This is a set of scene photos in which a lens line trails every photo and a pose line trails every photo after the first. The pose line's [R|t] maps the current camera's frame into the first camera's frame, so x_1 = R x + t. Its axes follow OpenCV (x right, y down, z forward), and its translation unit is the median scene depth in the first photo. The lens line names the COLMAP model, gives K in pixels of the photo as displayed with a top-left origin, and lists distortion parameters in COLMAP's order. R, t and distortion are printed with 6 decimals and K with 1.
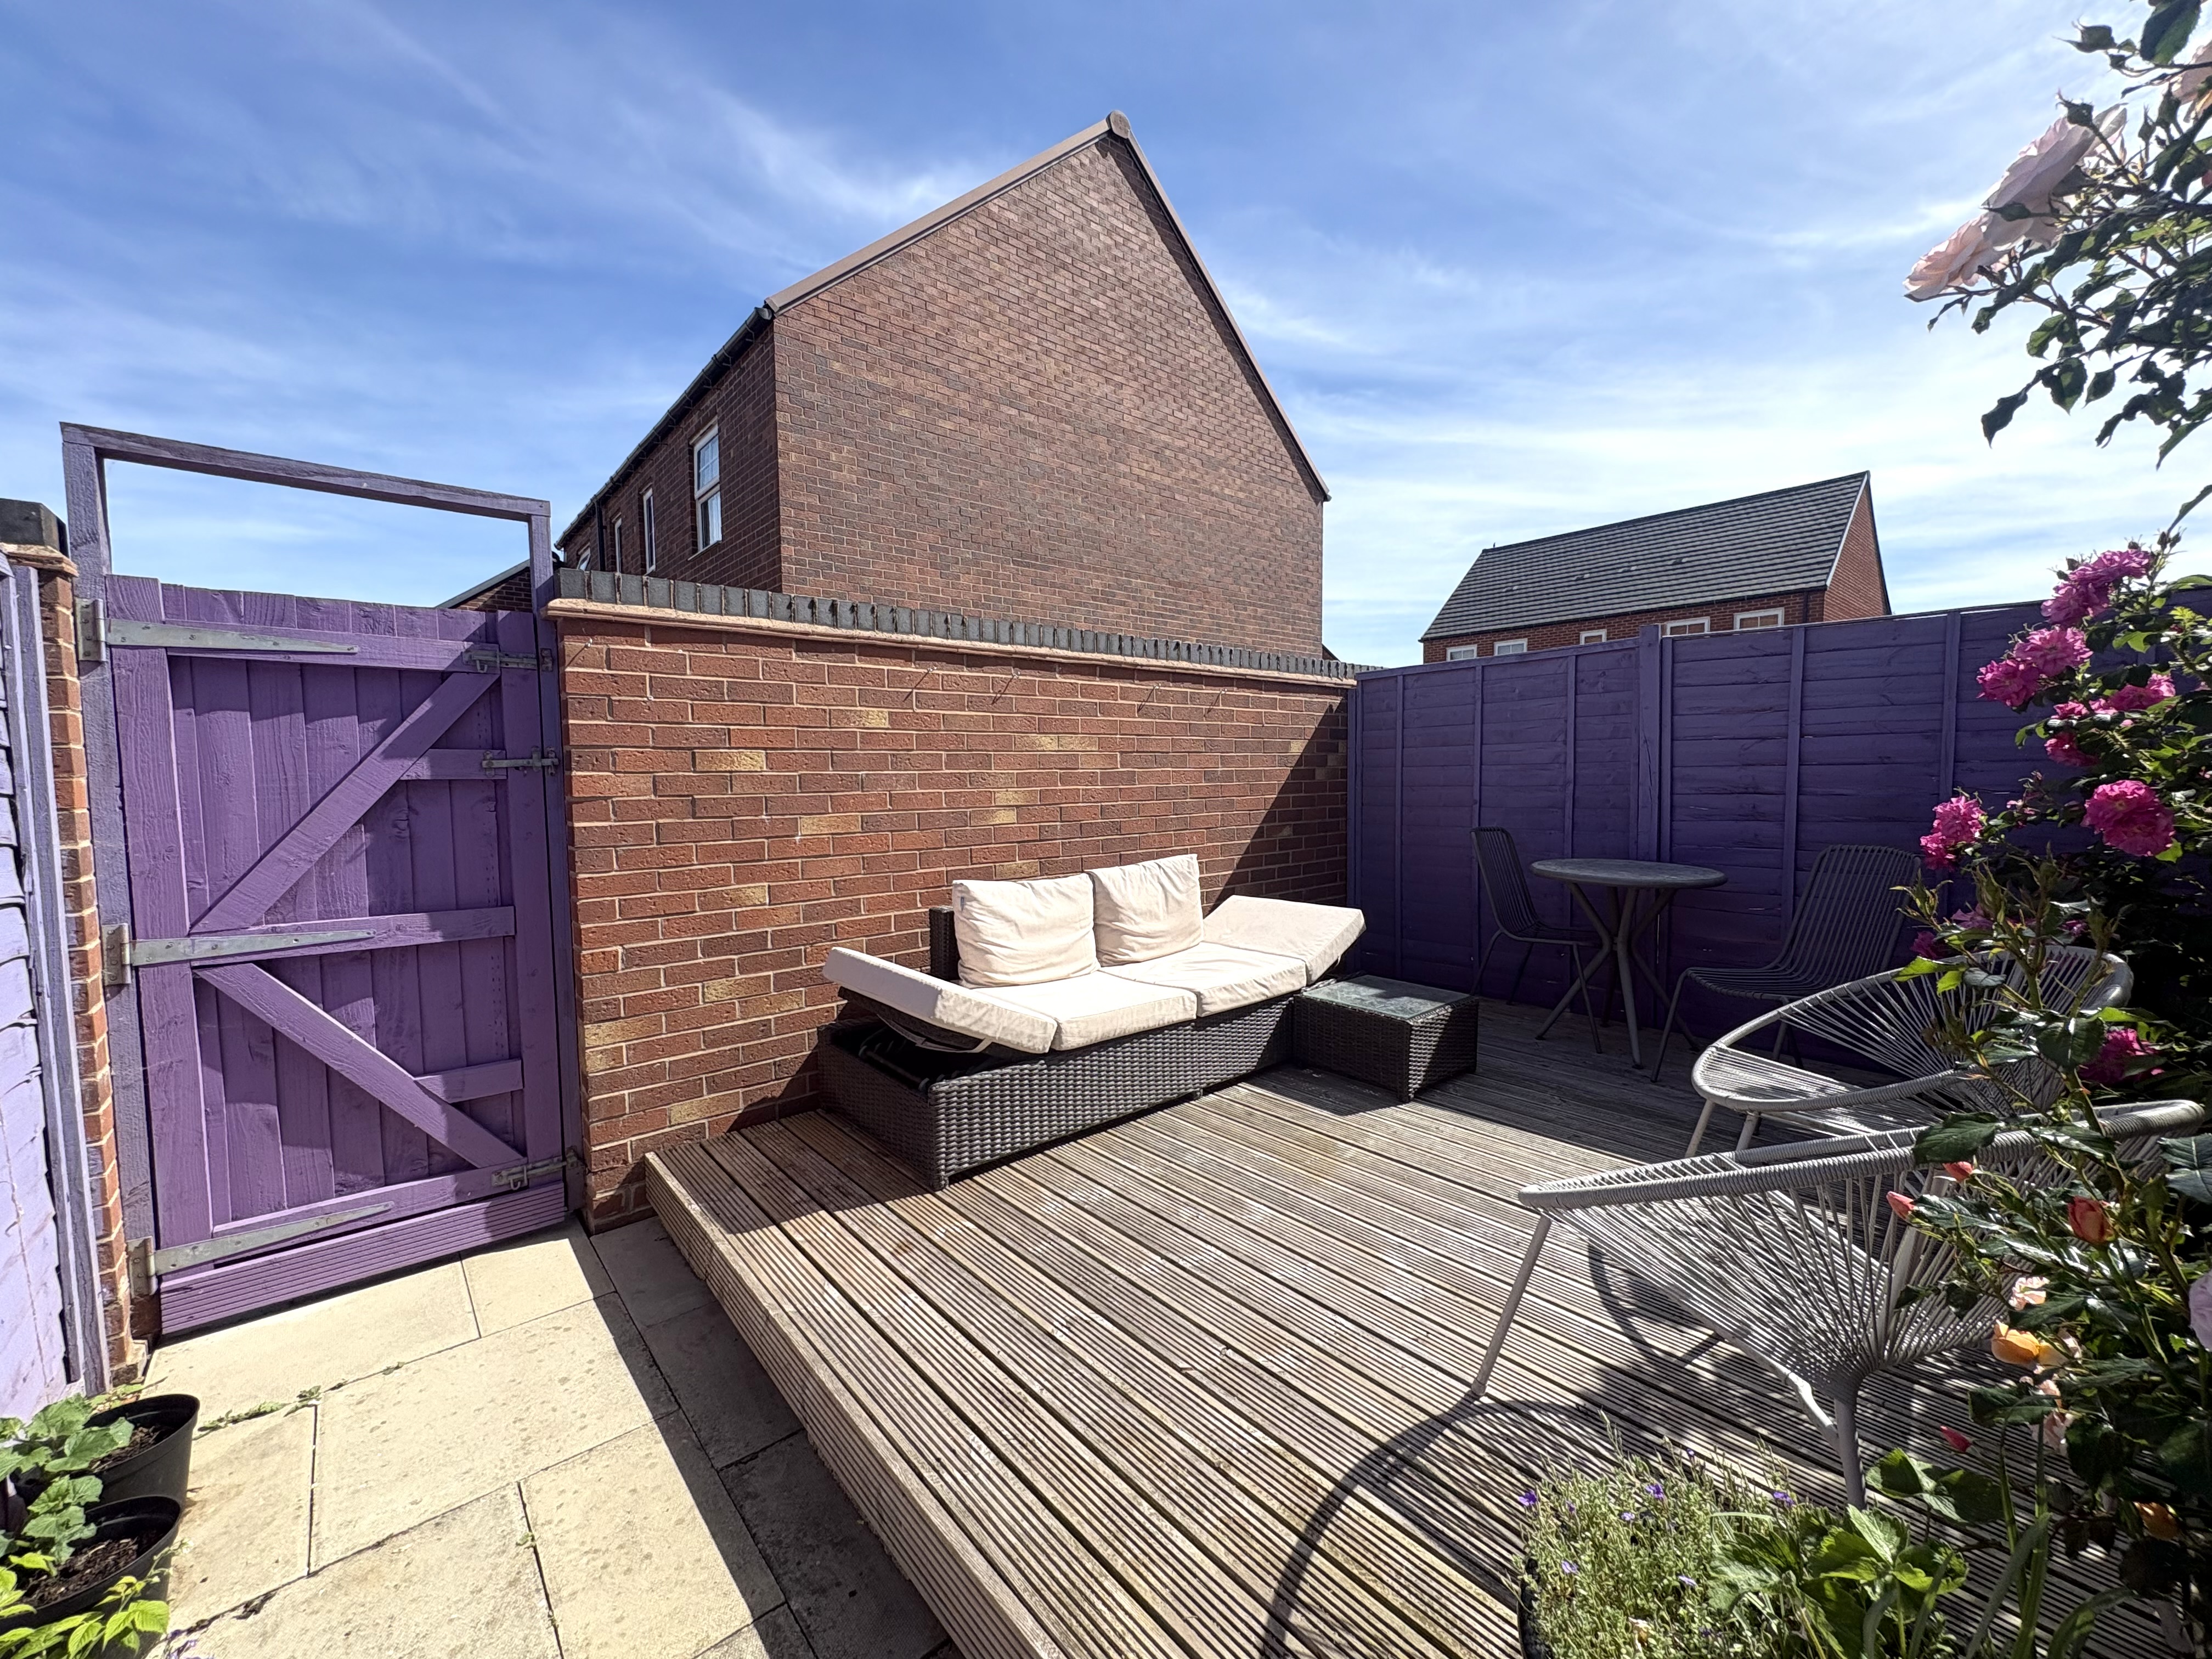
lens RADIAL K [[881.8, 0, 1108.5], [0, 881.8, 828.7], [0, 0, 1]] dist [0.001002, 0.000583]
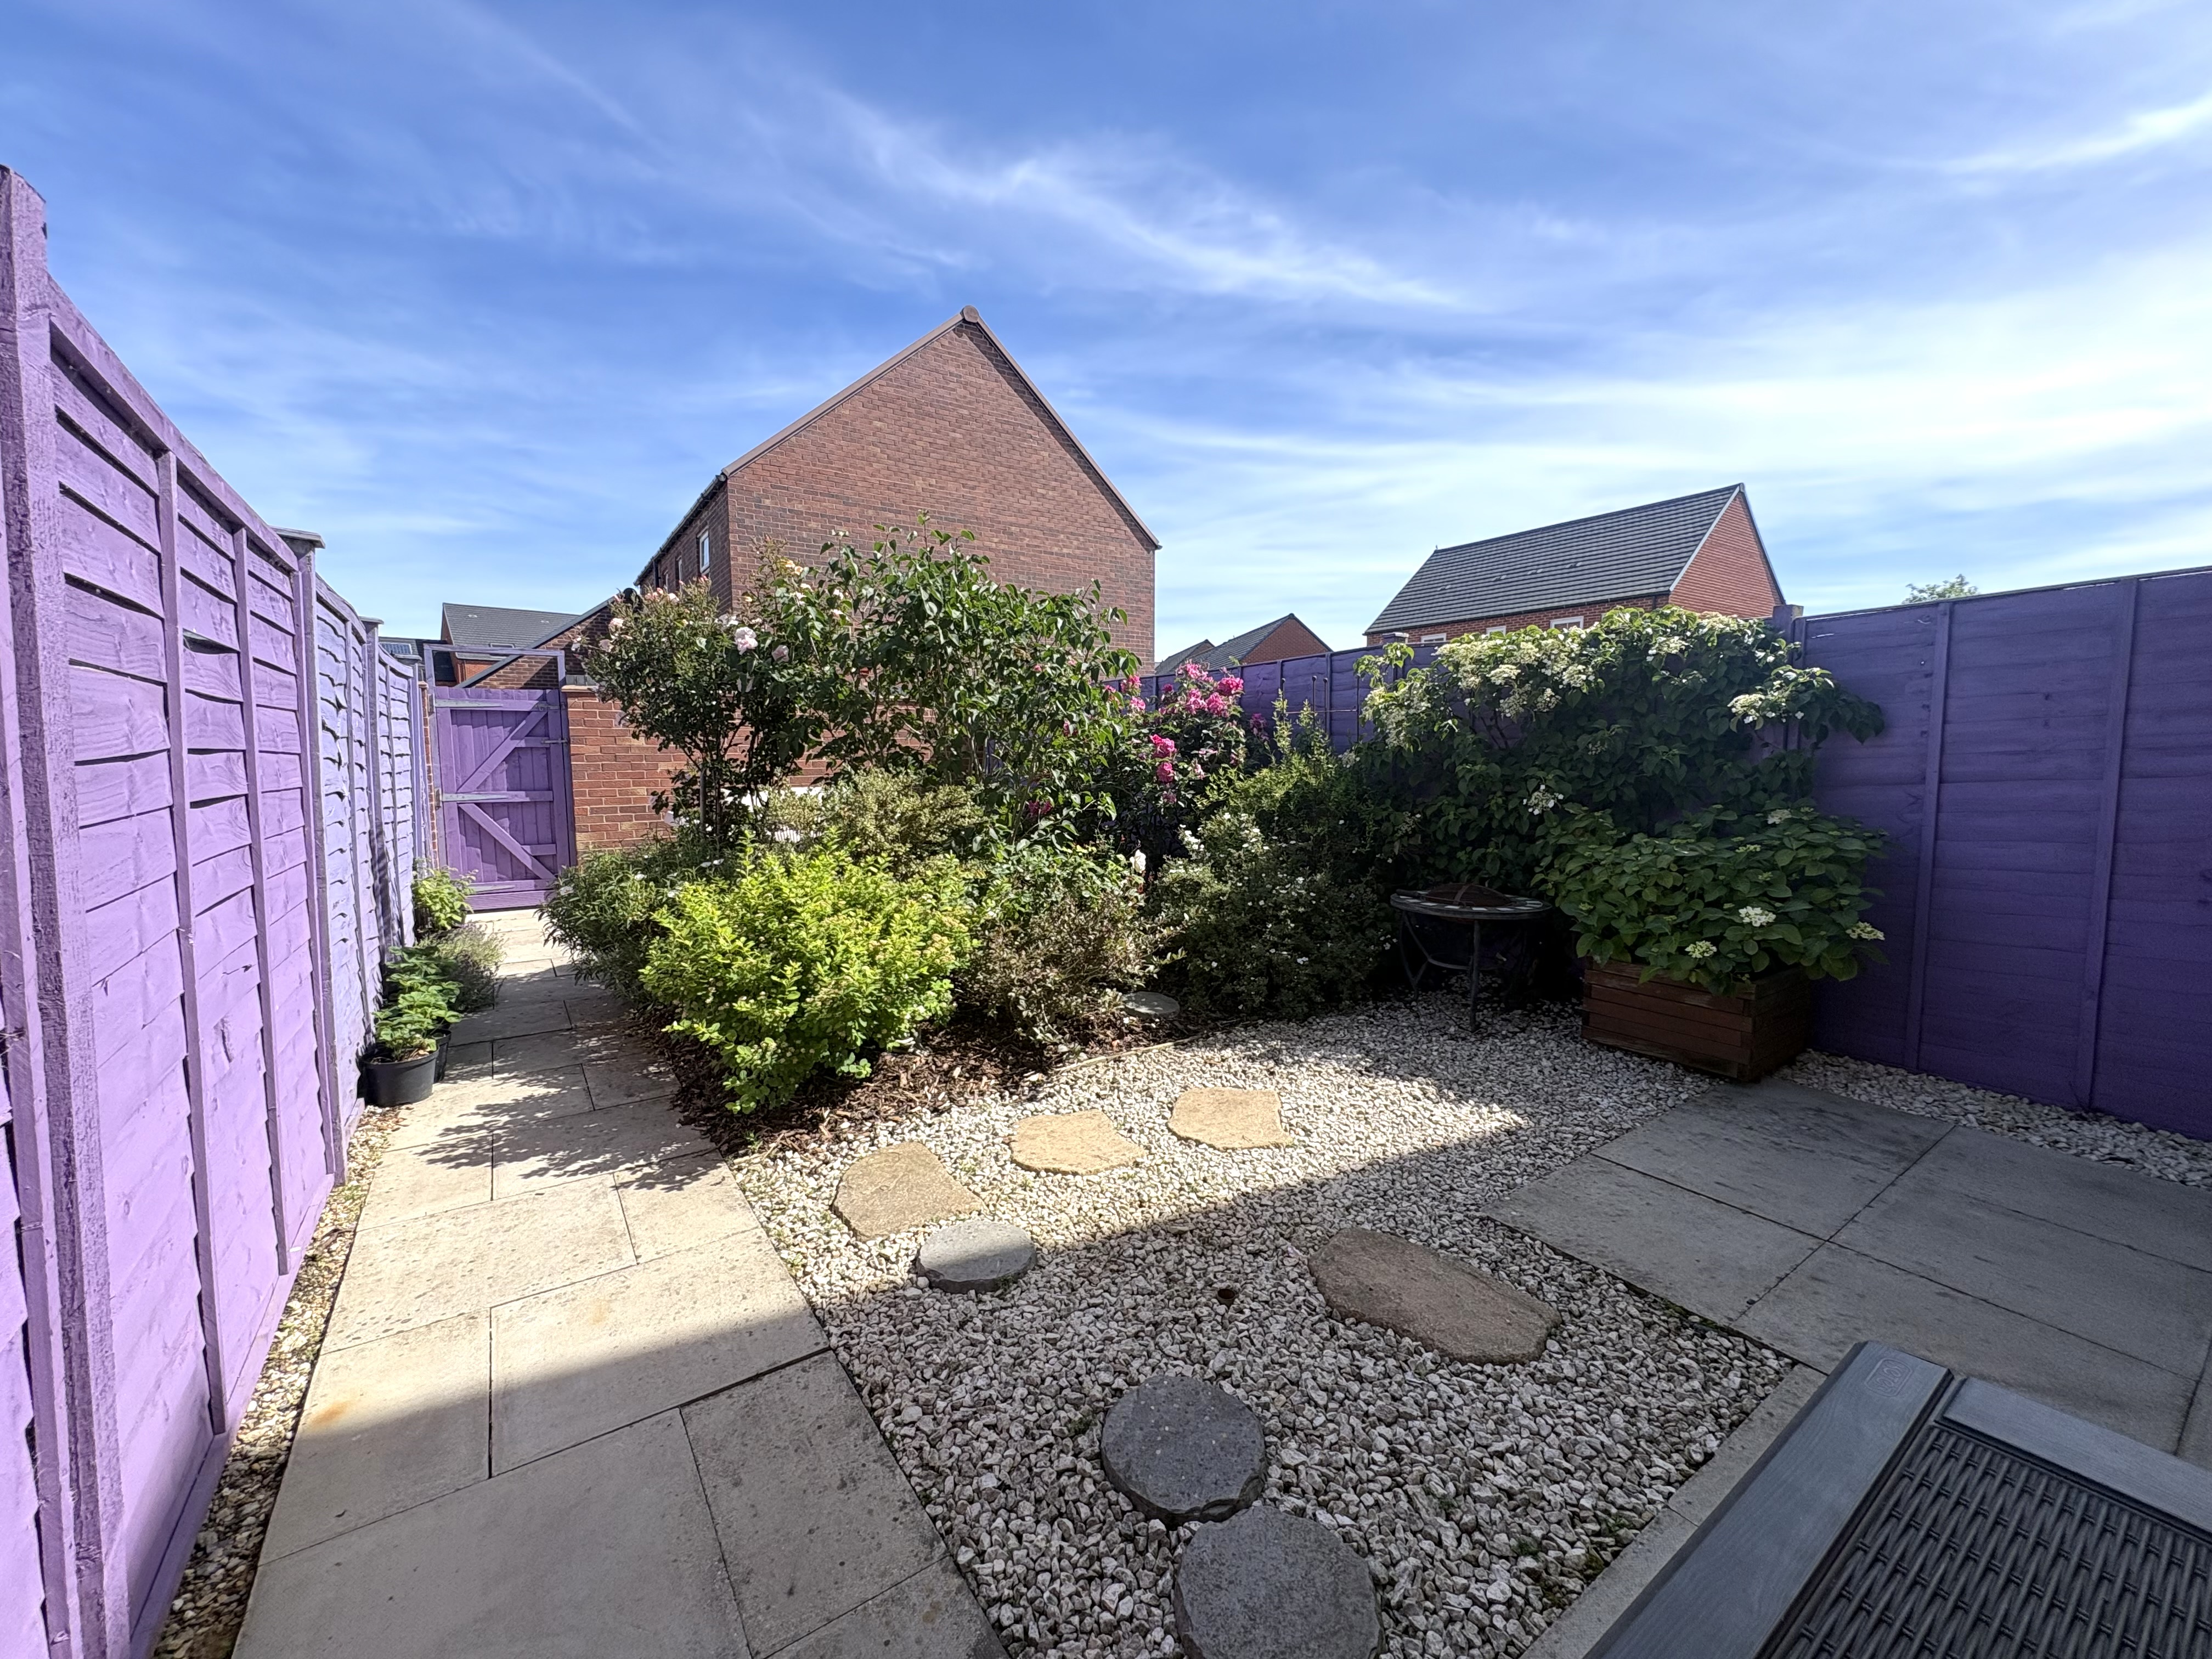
lens RADIAL K [[881.2, 0, 1110.0], [0, 881.2, 834.3], [0, 0, 1]] dist [-0.006905, -0.000048]
pose [[0.994178, 0.016519, -0.106477, 0.423730], [-0.013032, 0.999358, 0.033361, 0.031909], [0.106959, -0.031779, 0.993755, -0.488632]]
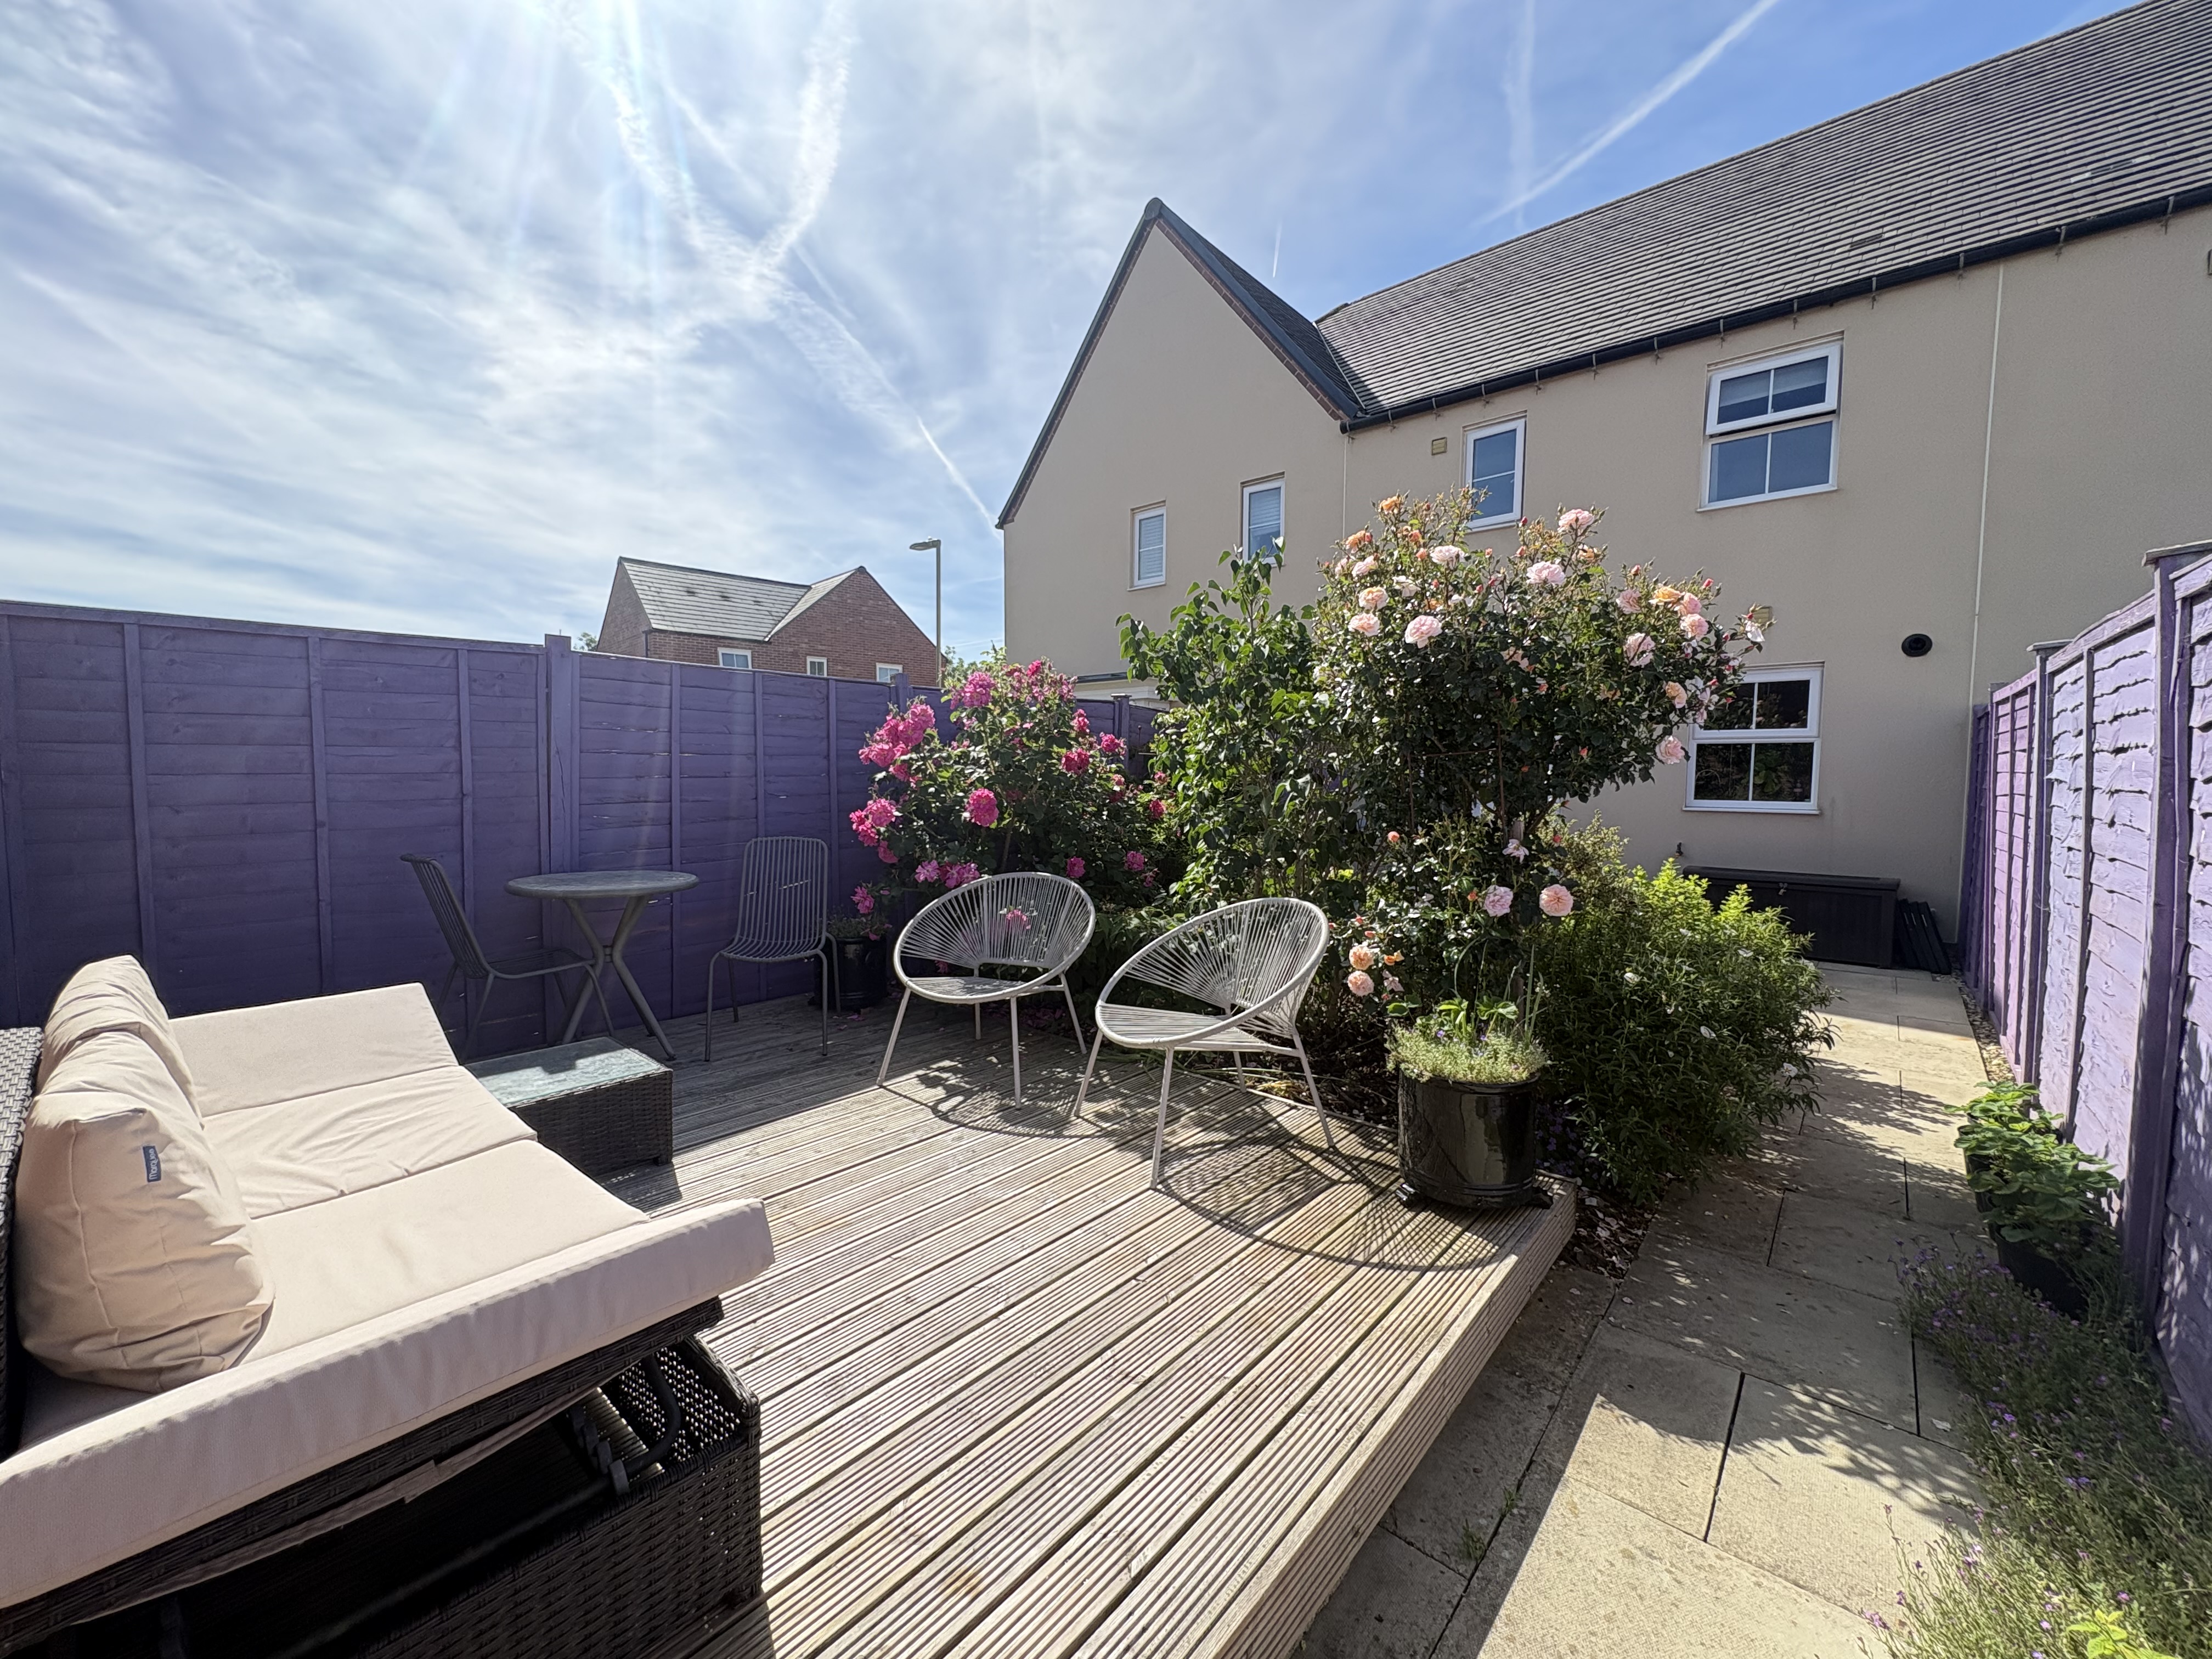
lens RADIAL K [[885.8, 0, 1106.0], [0, 885.8, 829.5], [0, 0, 1]] dist [-0.000122, -0.000577]
pose [[-0.136234, -0.055123, 0.989142, -0.894041], [0.060728, 0.996108, 0.063876, -0.076277], [-0.988814, 0.068770, -0.132356, 1.038223]]
